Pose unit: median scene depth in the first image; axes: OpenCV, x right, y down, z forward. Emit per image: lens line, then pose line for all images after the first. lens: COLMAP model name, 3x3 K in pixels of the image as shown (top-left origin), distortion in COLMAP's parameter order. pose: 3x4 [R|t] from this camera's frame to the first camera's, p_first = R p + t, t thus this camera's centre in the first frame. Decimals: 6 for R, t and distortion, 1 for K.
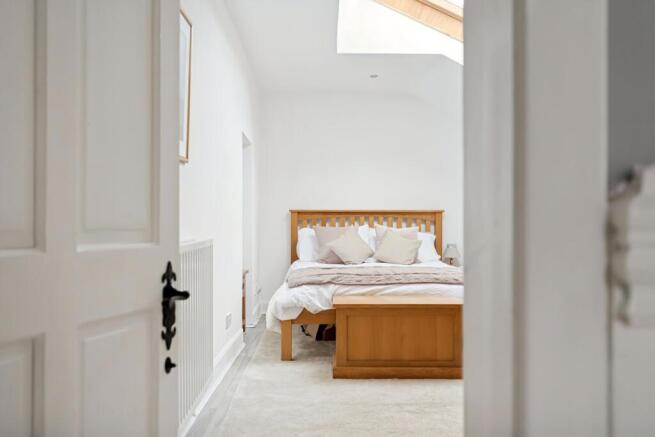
lens RADIAL K [[569.4, 0, 327.1], [0, 569.4, 219.0], [0, 0, 1]] dist [-0.020004, -0.001380]
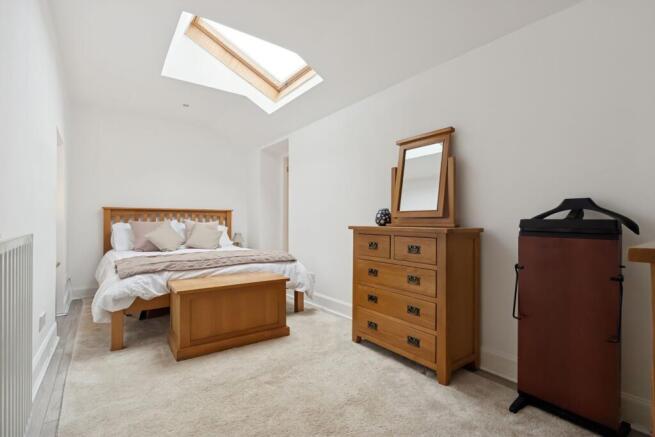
lens RADIAL K [[311.6, 0, 328.7], [0, 311.6, 217.9], [0, 0, 1]] dist [-0.001385, -0.002451]
pose [[0.814443, 0.004670, 0.580225, -0.084539], [-0.002840, 0.999988, -0.004061, 0.010707], [-0.580237, 0.001659, 0.814446, 0.308683]]
